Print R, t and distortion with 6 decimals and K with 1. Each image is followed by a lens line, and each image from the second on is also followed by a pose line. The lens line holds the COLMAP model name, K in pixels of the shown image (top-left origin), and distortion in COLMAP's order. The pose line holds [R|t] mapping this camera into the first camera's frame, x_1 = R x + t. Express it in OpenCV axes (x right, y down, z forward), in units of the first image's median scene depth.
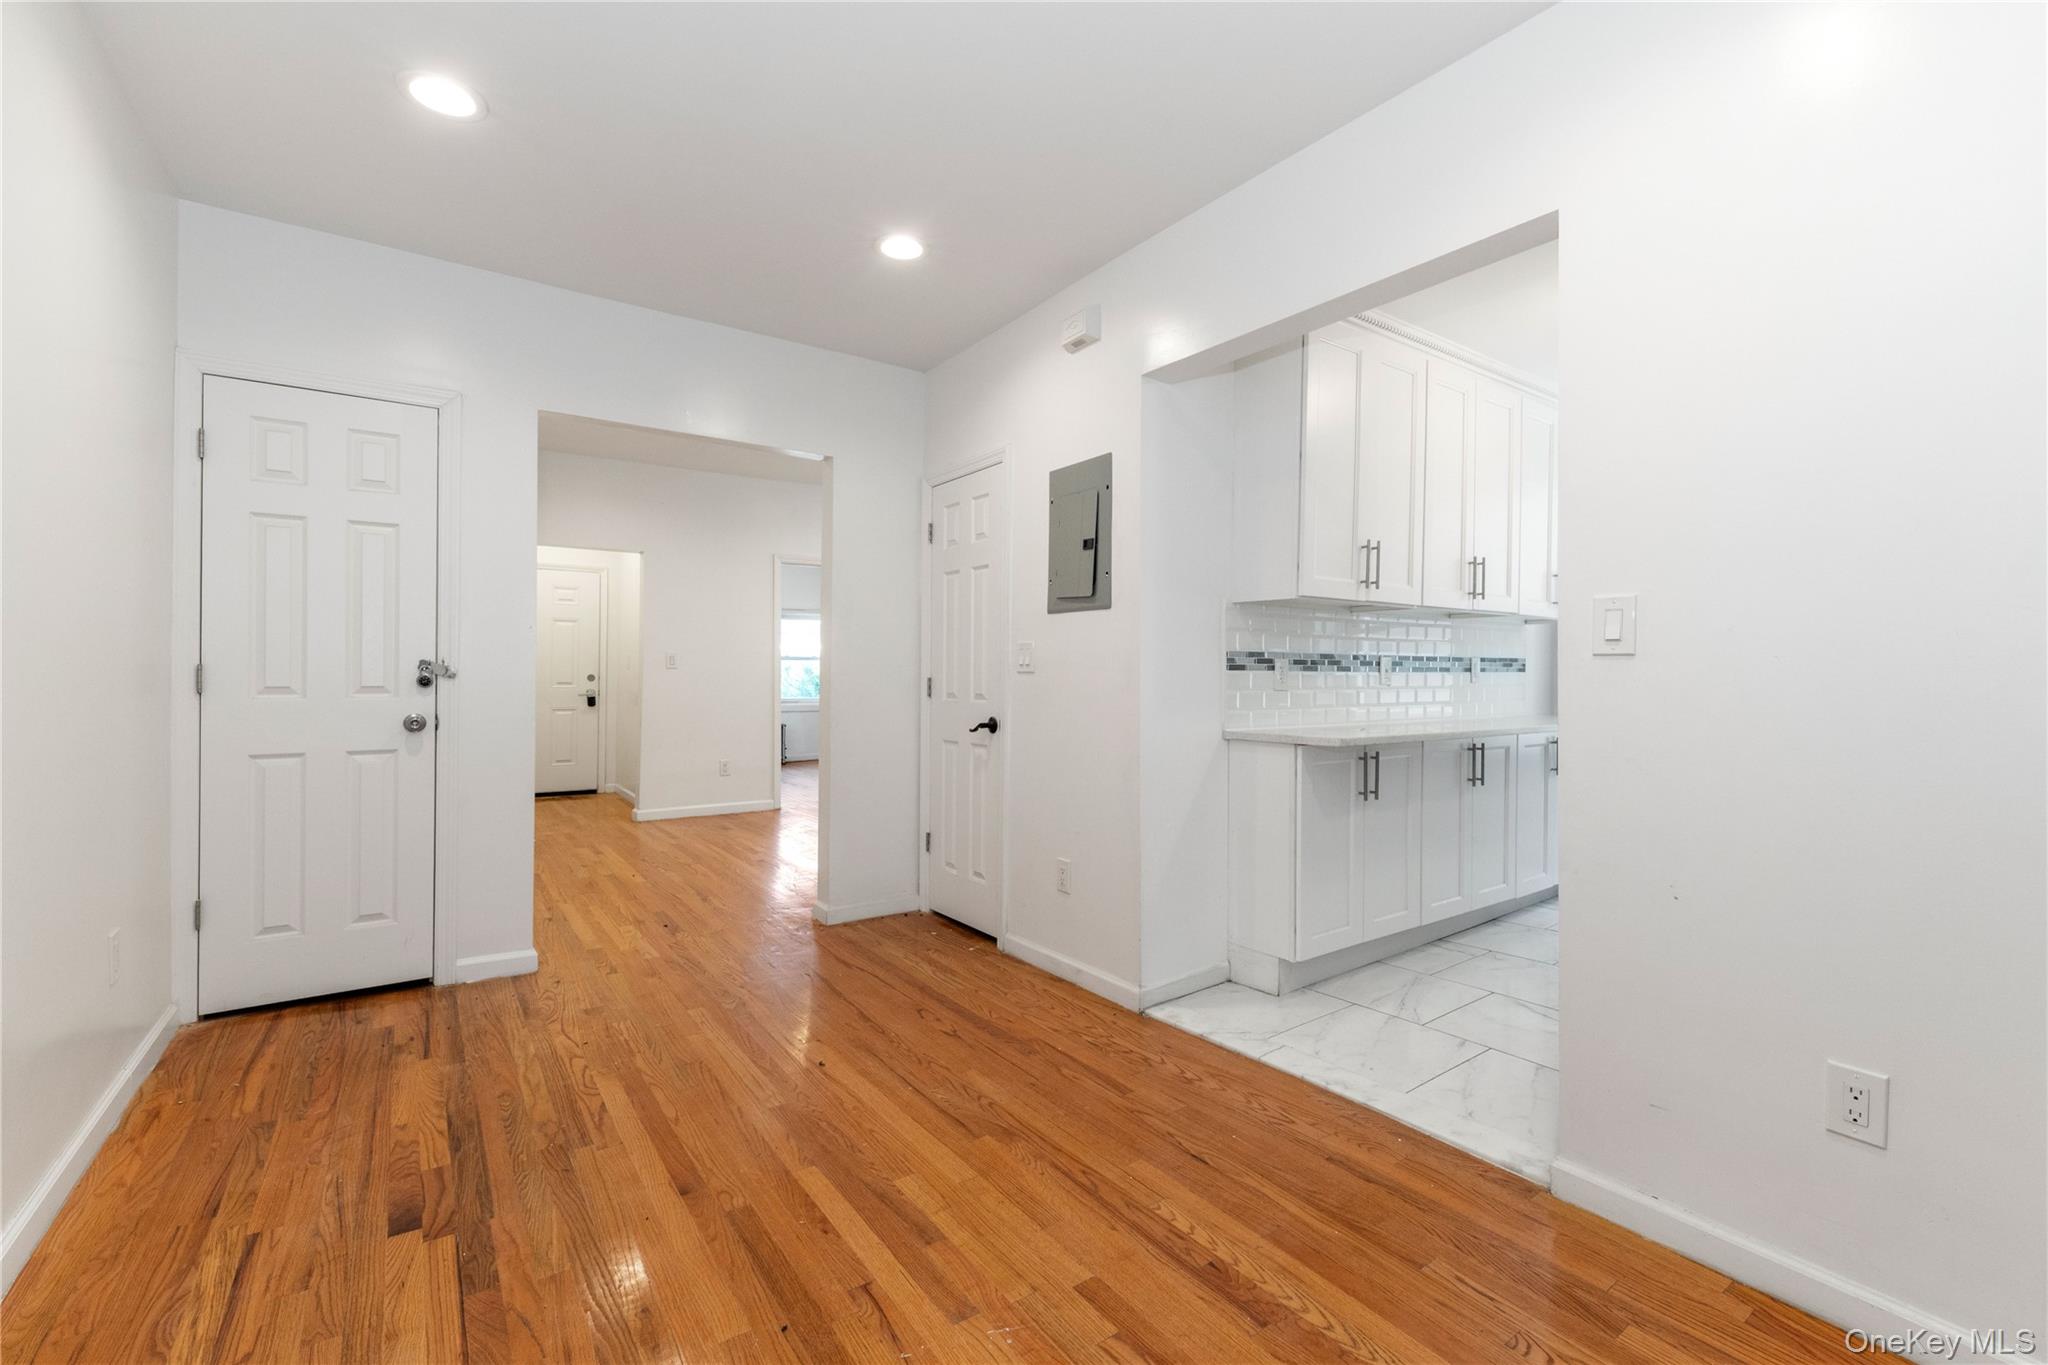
lens RADIAL K [[878.2, 0, 1027.3], [0, 878.2, 679.9], [0, 0, 1]] dist [-0.000776, 0.000112]
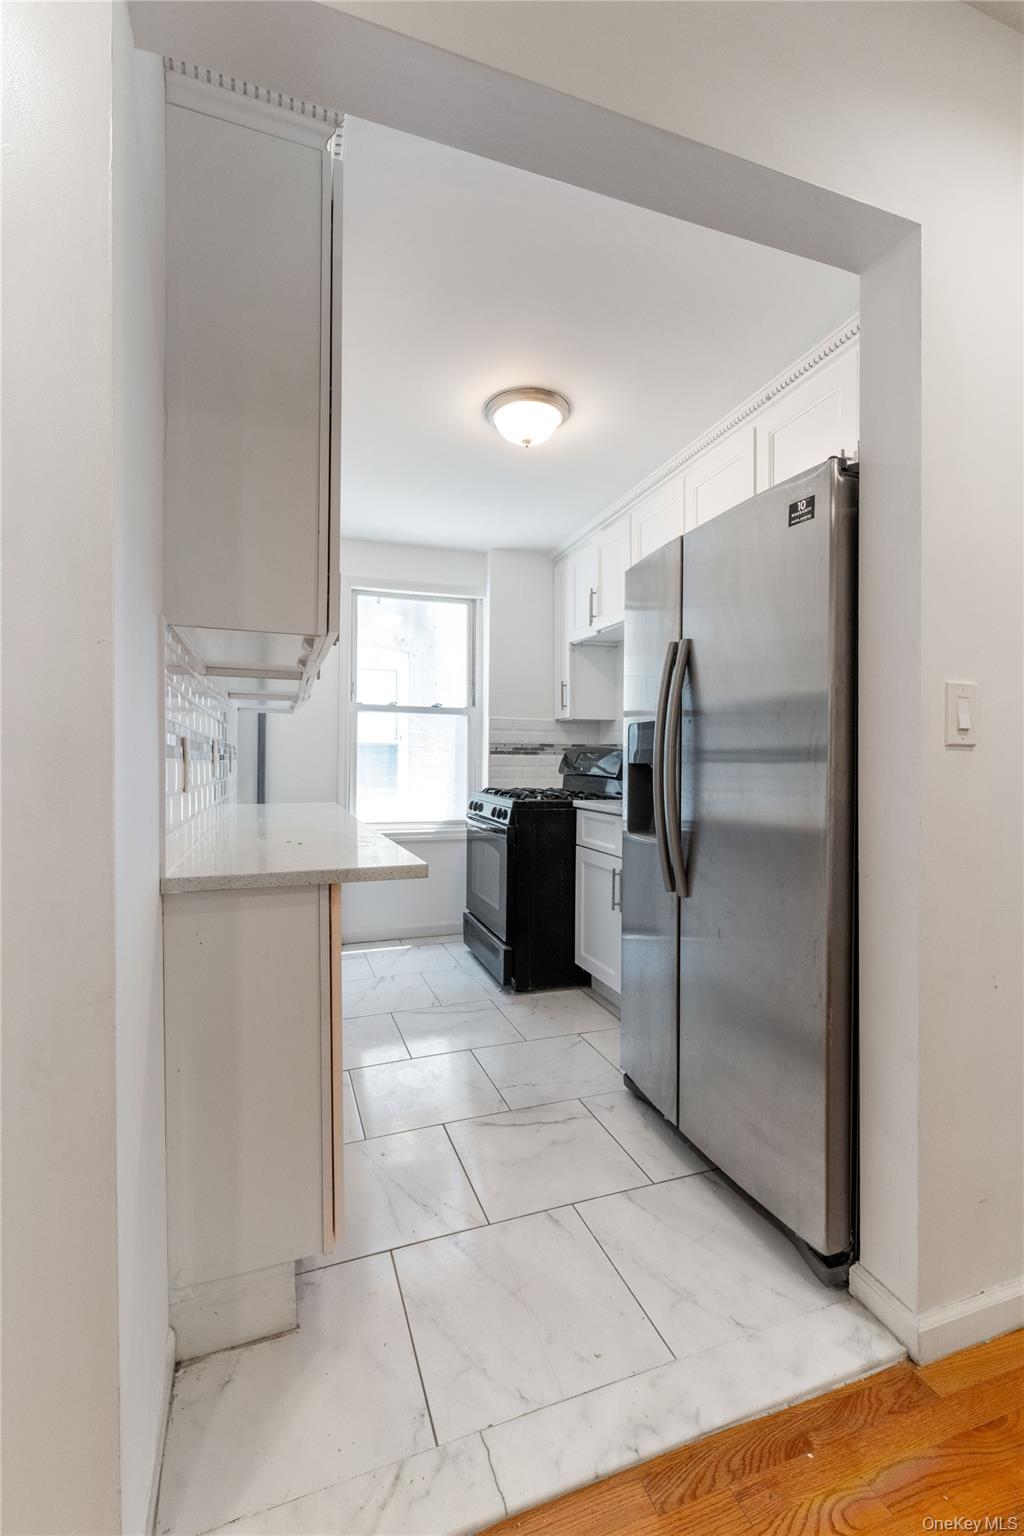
lens RADIAL K [[658.6, 0, 507.9], [0, 658.6, 774.9], [0, 0, 1]] dist [-0.000776, 0.000112]
pose [[0.277424, -0.017866, 0.960582, -0.137842], [0.005815, 0.999840, 0.016916, -0.012850], [-0.960730, 0.000893, 0.277483, 1.256367]]
